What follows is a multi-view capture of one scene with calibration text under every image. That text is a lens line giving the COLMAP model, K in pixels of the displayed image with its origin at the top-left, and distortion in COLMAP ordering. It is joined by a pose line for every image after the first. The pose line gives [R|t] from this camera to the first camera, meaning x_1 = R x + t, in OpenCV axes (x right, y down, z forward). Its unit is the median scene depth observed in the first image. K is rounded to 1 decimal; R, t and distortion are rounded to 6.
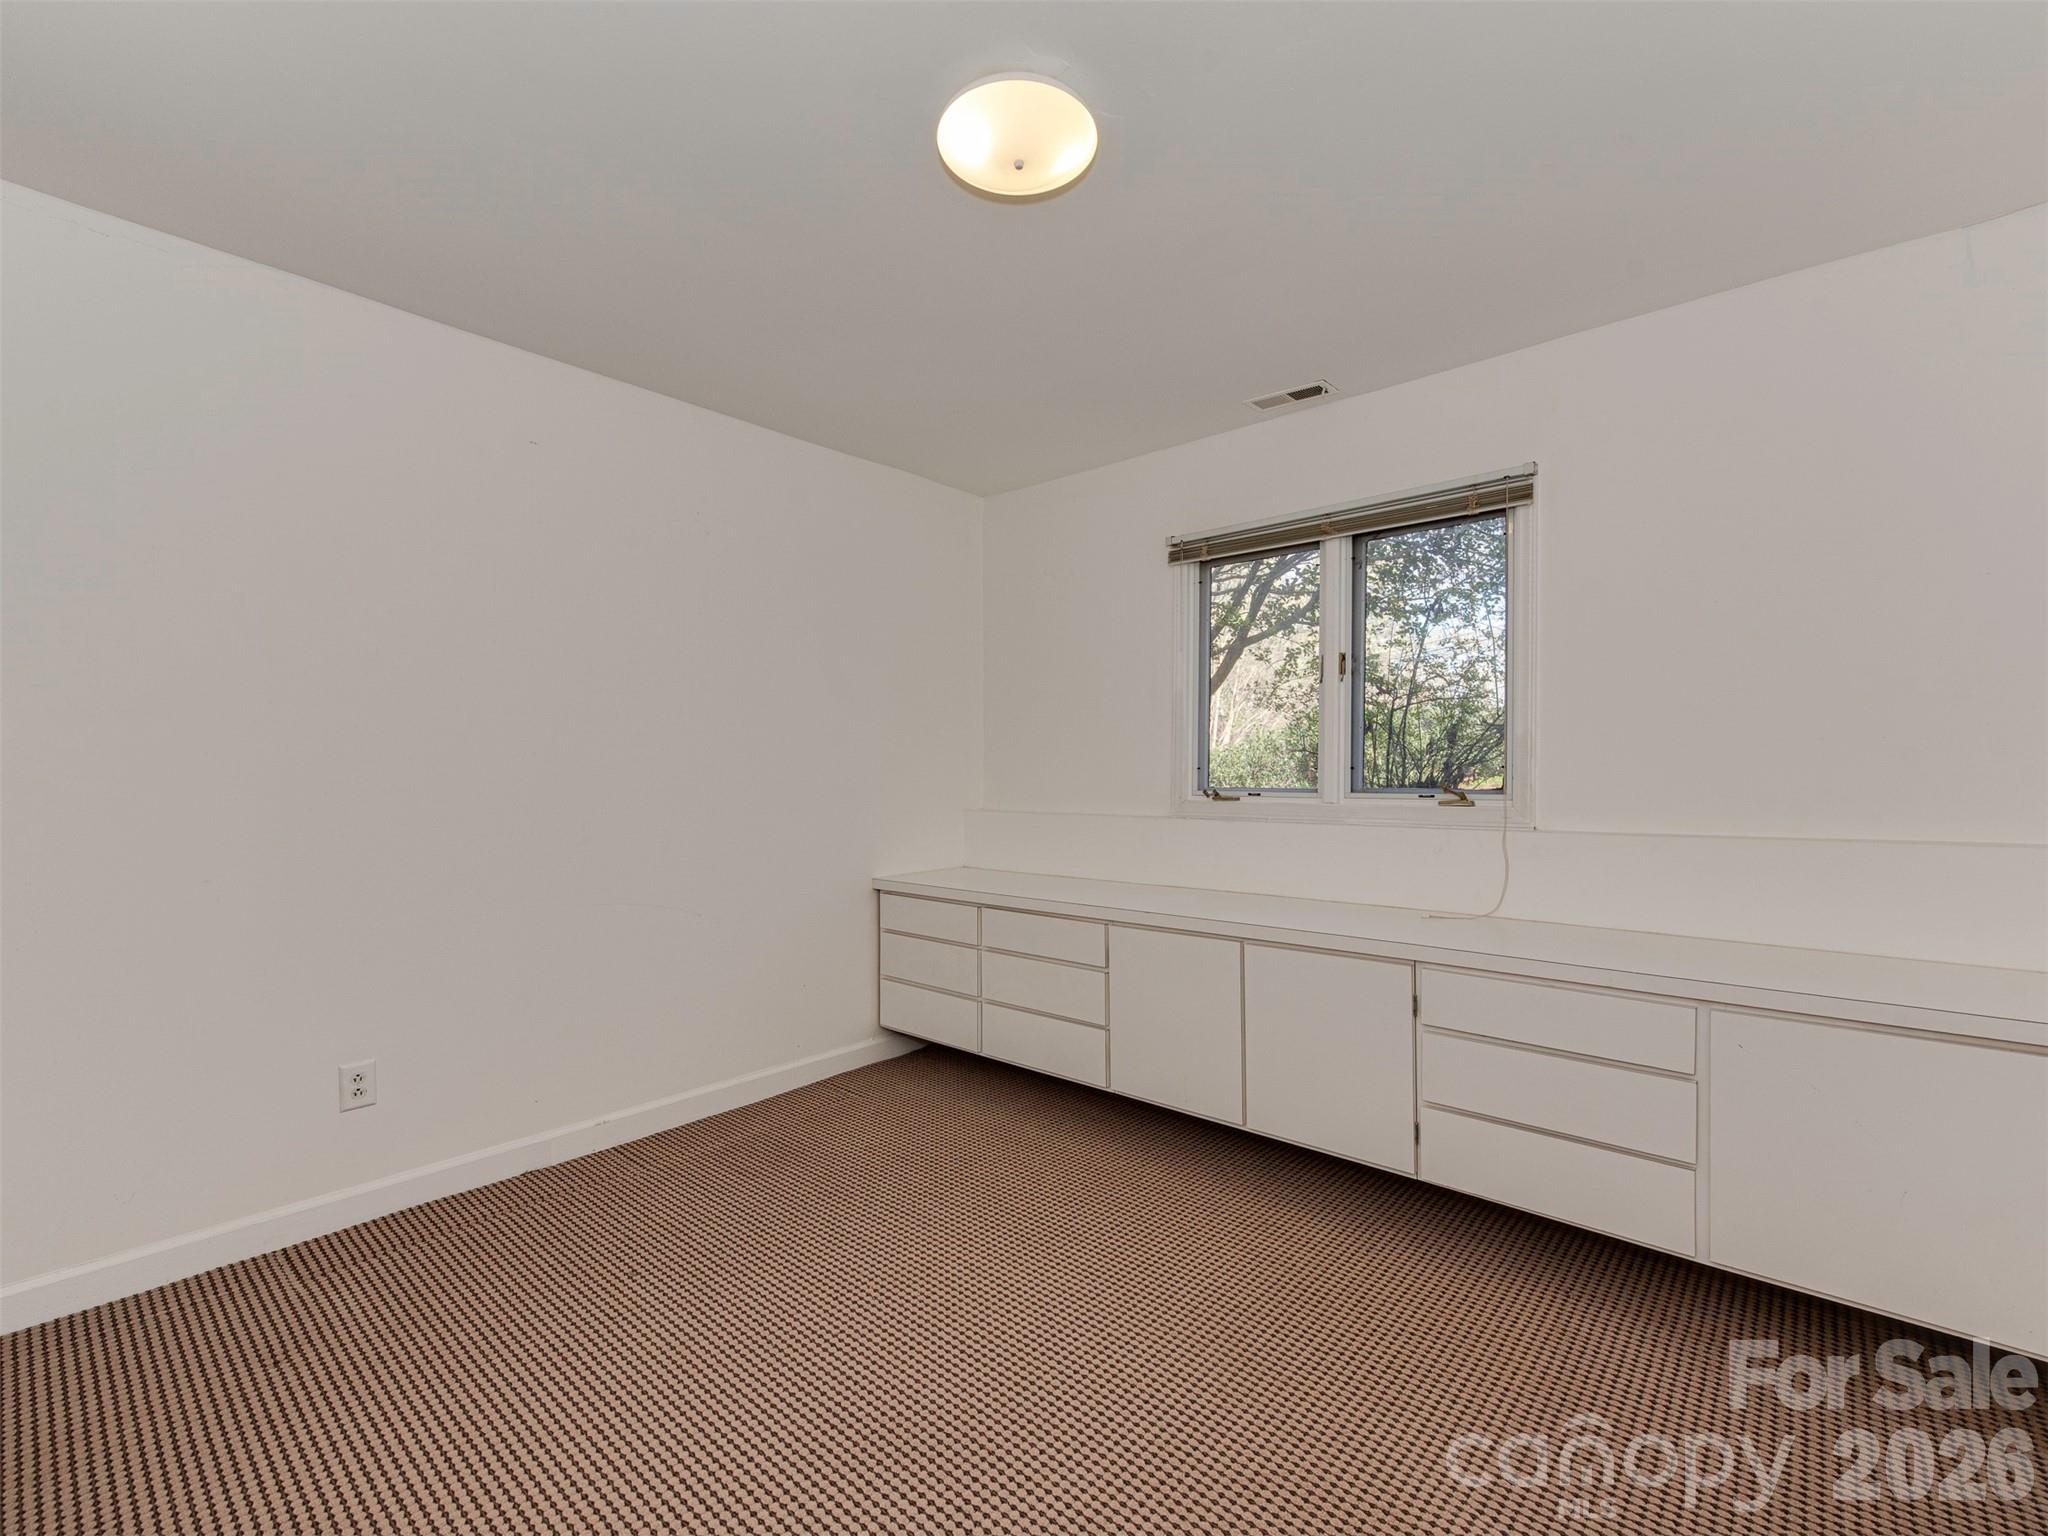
lens RADIAL K [[911.7, 0, 1022.6], [0, 911.7, 769.3], [0, 0, 1]] dist [0.002592, 0.000110]
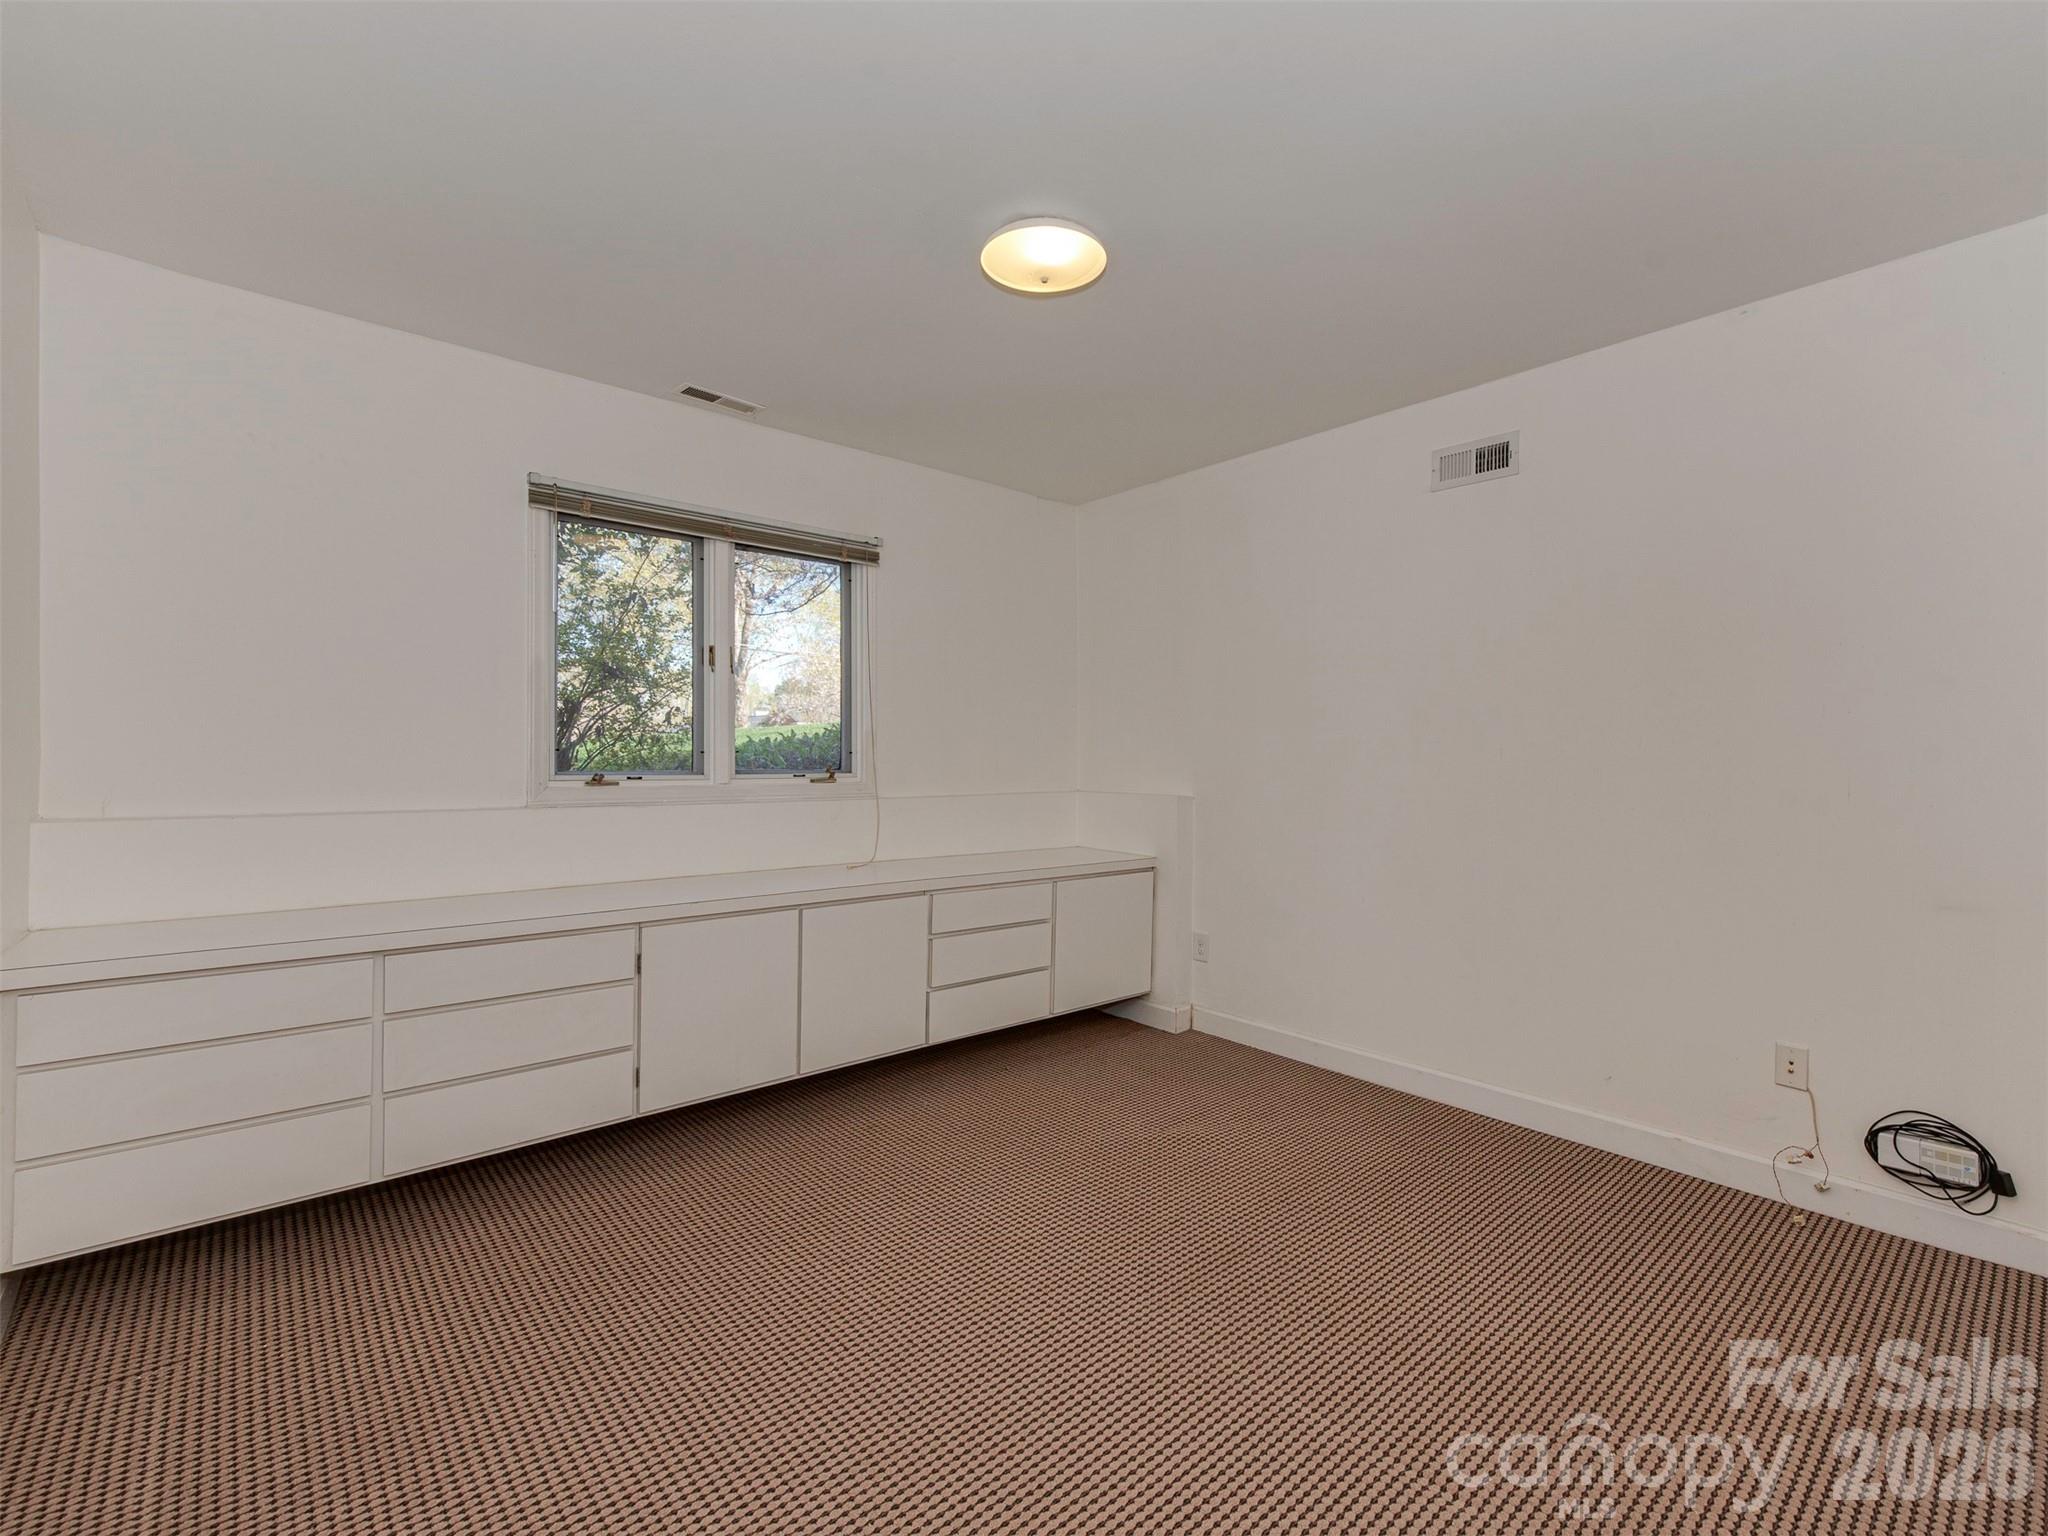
lens RADIAL K [[911.7, 0, 1023.3], [0, 911.7, 766.4], [0, 0, 1]] dist [0.002592, 0.000110]
pose [[0.135703, -0.004465, 0.990740, -0.751377], [-0.007372, 0.999958, 0.005516, 0.008583], [-0.990722, -0.008053, 0.135664, 0.538135]]
